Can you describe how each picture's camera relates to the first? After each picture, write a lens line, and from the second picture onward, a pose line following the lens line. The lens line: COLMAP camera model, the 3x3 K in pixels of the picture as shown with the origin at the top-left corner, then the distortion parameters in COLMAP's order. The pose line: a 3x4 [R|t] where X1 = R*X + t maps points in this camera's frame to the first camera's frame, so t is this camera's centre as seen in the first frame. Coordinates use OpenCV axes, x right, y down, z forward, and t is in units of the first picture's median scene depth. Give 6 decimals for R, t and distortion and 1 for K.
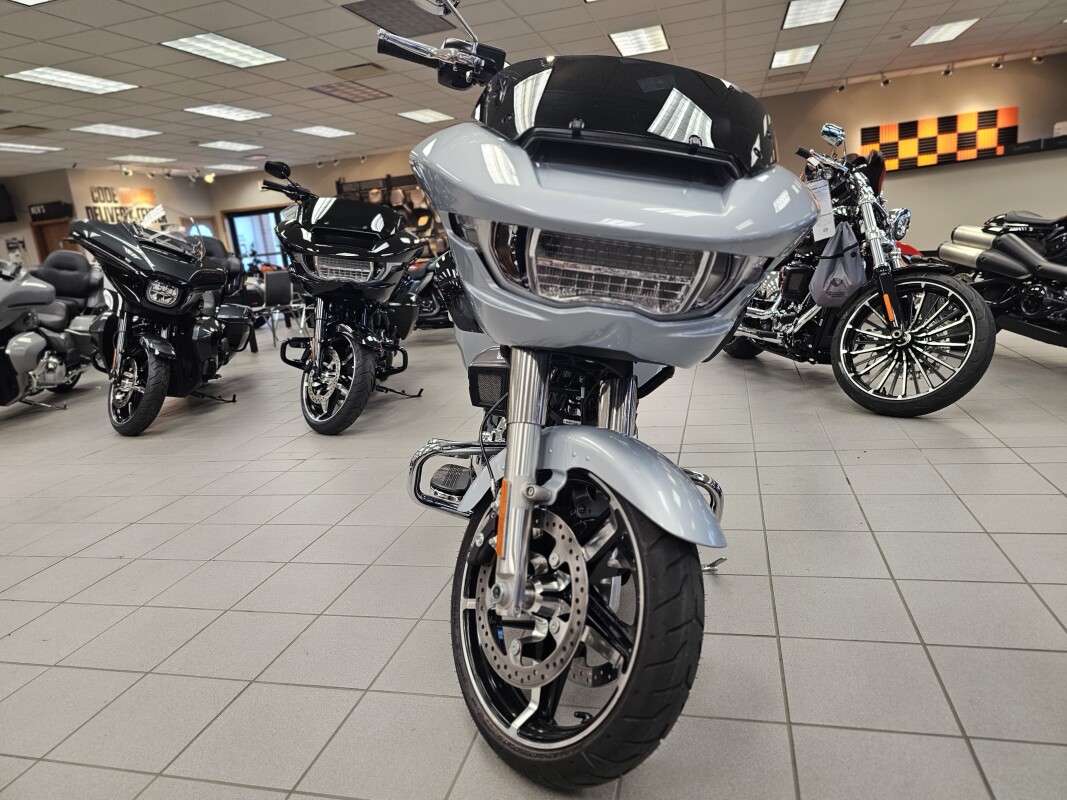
lens RADIAL K [[717.5, 0, 533.5], [0, 717.5, 400.0], [0, 0, 1]] dist [0.062076, -0.066938]
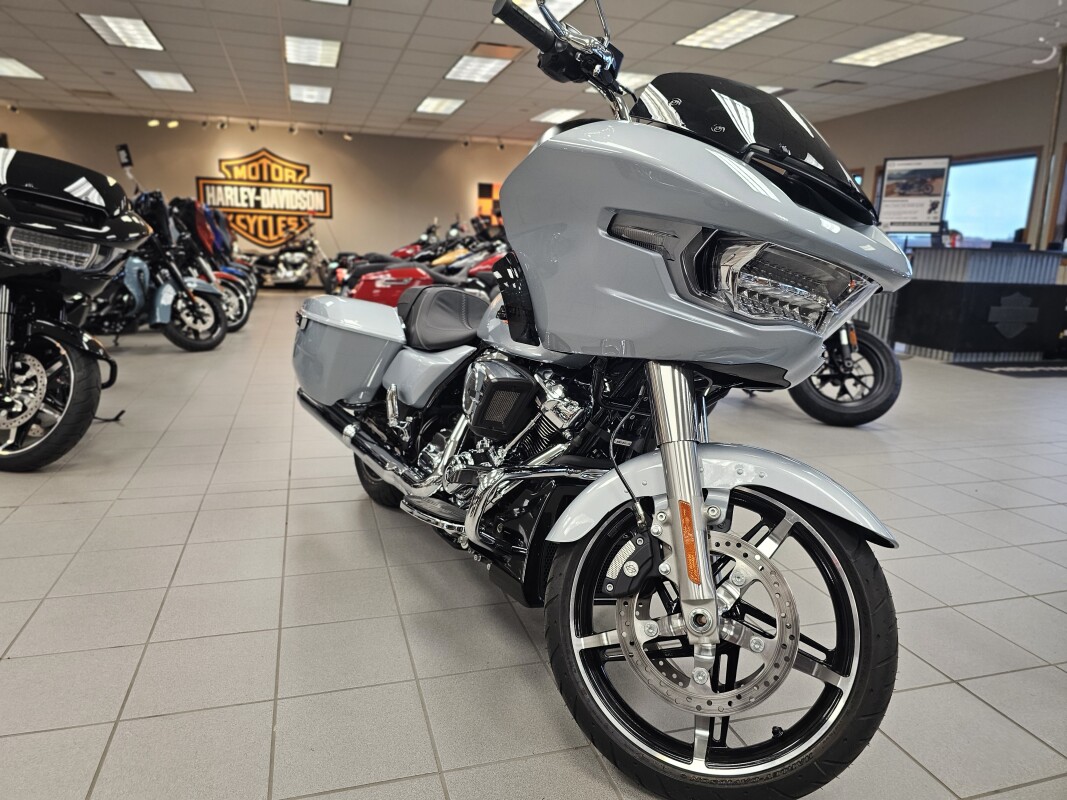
lens RADIAL K [[717.5, 0, 533.5], [0, 717.5, 400.0], [0, 0, 1]] dist [0.062076, -0.066938]
pose [[0.838992, 0.014302, 0.543955, -0.250058], [0.006119, 0.999343, -0.035714, 0.004243], [-0.544109, 0.033292, 0.838354, 0.105258]]
